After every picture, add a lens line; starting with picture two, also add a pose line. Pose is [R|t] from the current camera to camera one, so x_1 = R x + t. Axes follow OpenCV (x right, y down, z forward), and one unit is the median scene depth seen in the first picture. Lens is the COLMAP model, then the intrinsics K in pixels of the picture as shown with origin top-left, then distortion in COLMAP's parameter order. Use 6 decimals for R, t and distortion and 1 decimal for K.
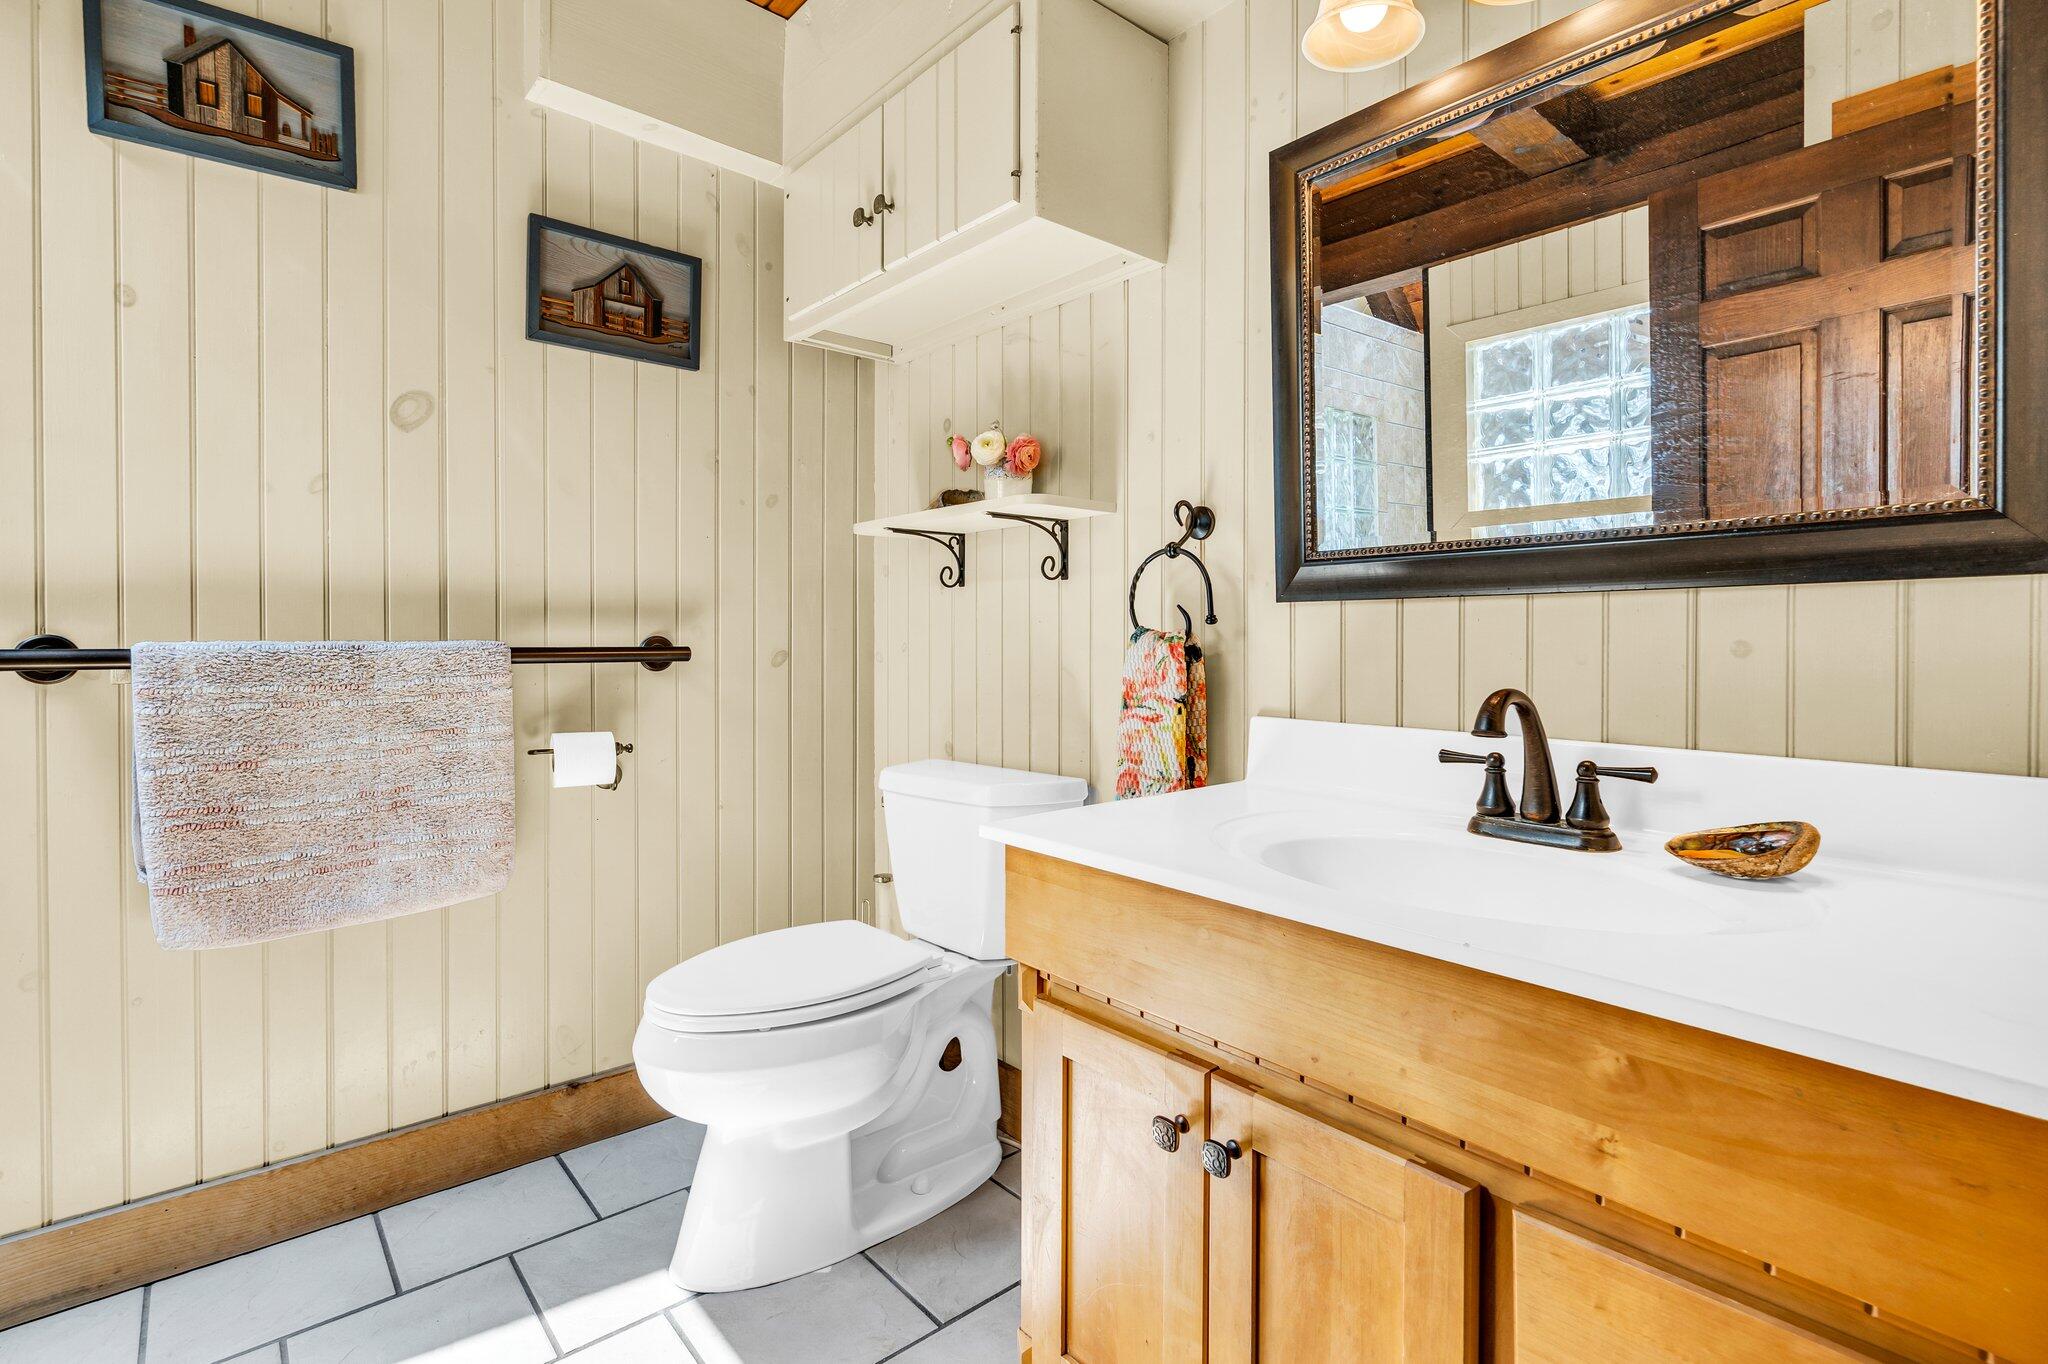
lens RADIAL K [[972.4, 0, 1024.5], [0, 972.4, 647.3], [0, 0, 1]] dist [0.000499, 0.000019]
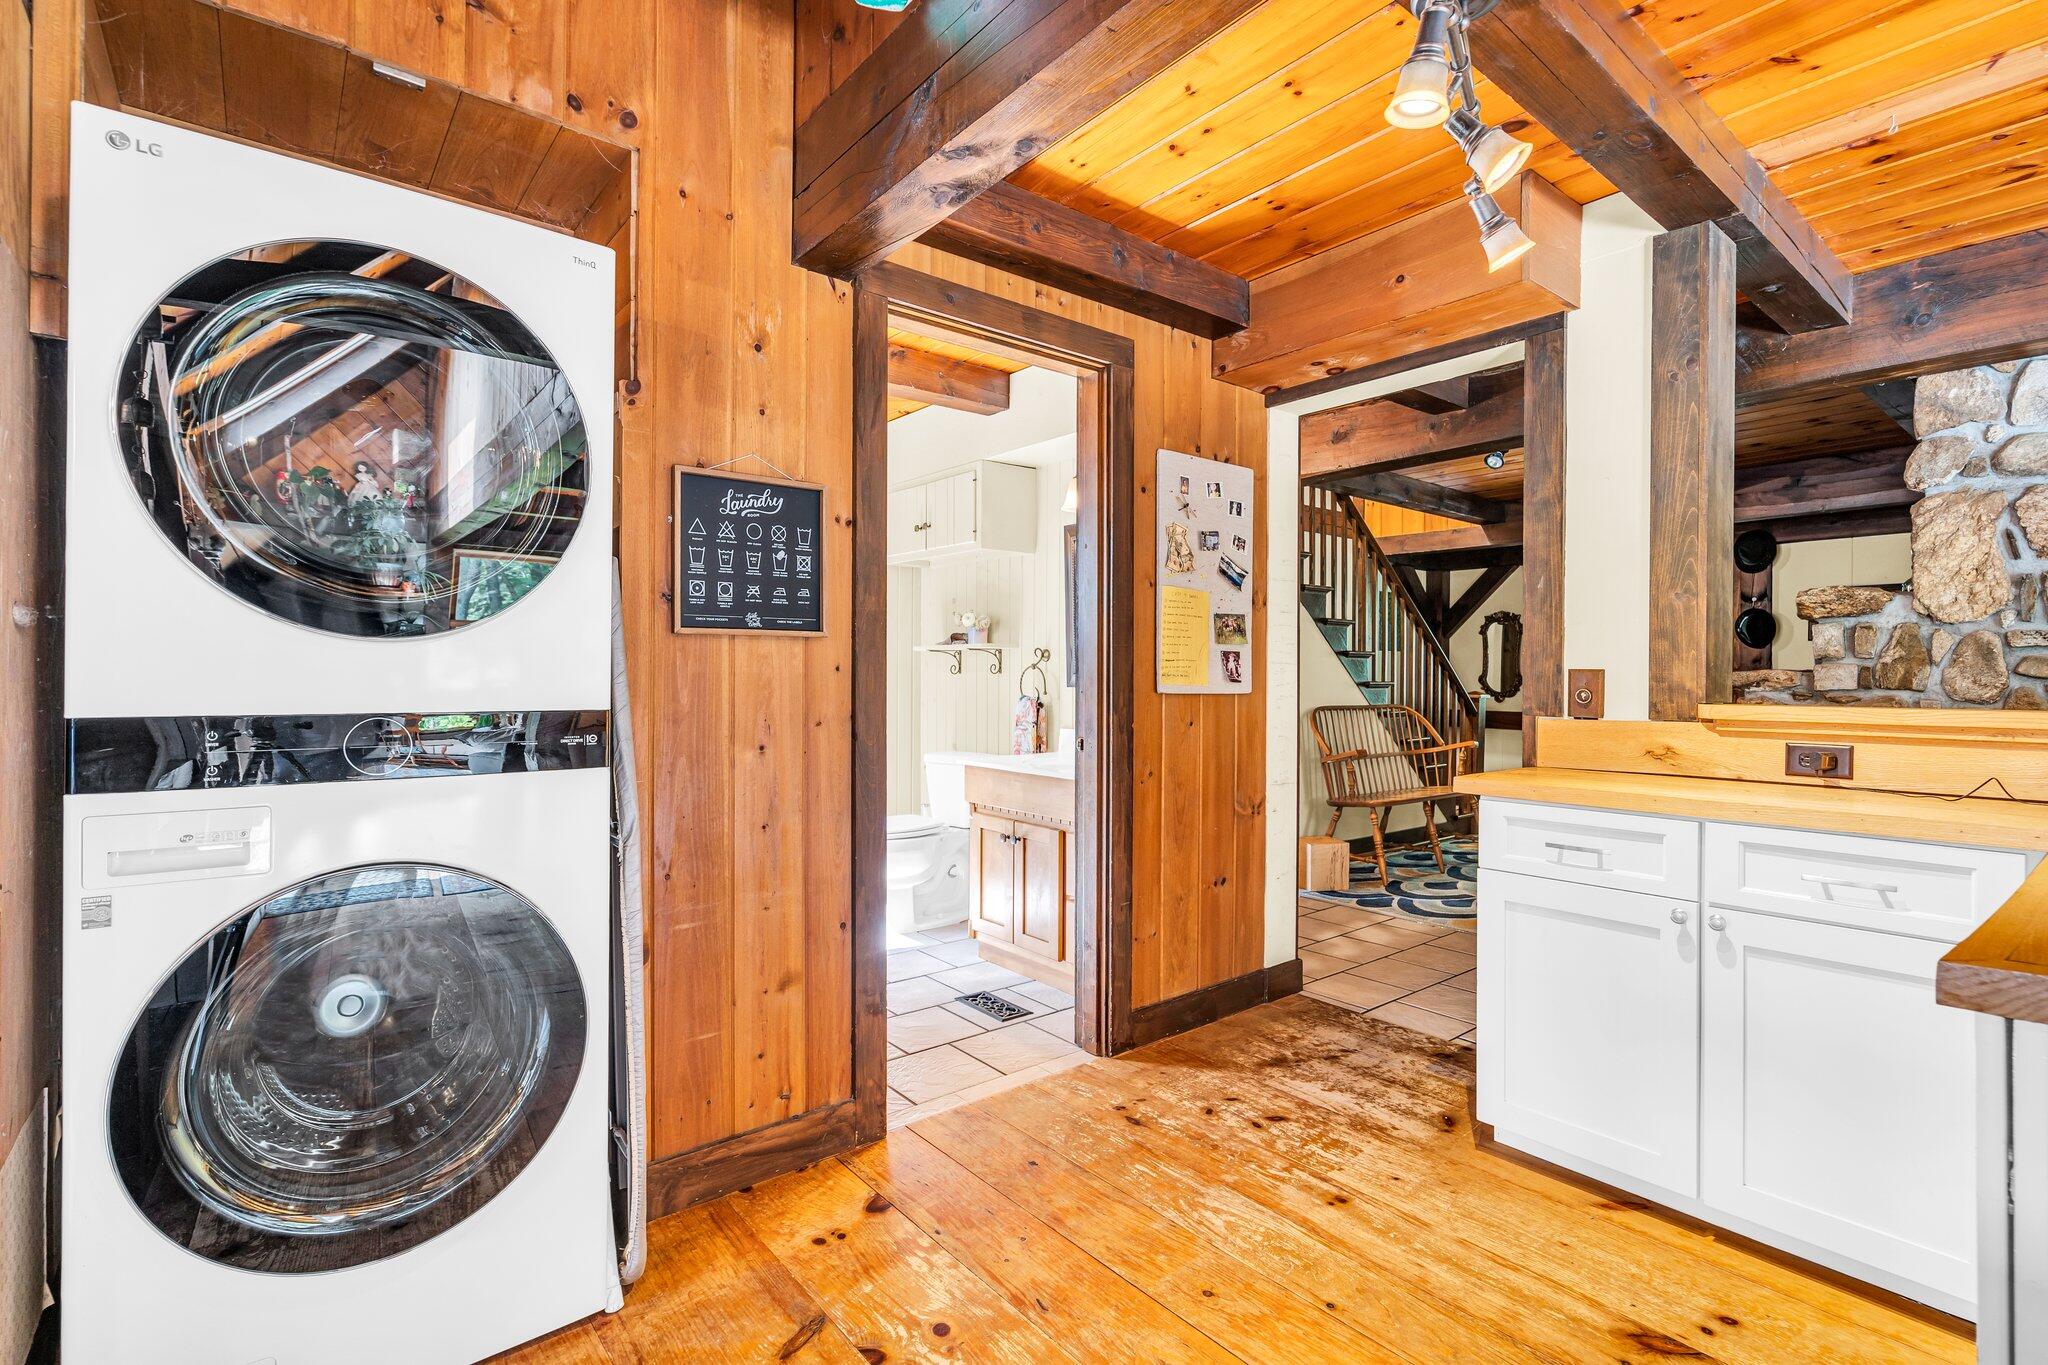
lens RADIAL K [[947.2, 0, 1024.0], [0, 947.2, 682.5], [0, 0, 1]] dist [-0.000012, 0.000000]
pose [[0.999449, 0.002873, -0.033078, 0.208600], [-0.003006, 0.999988, -0.003982, -0.044909], [0.033067, 0.004079, 0.999445, -1.588243]]
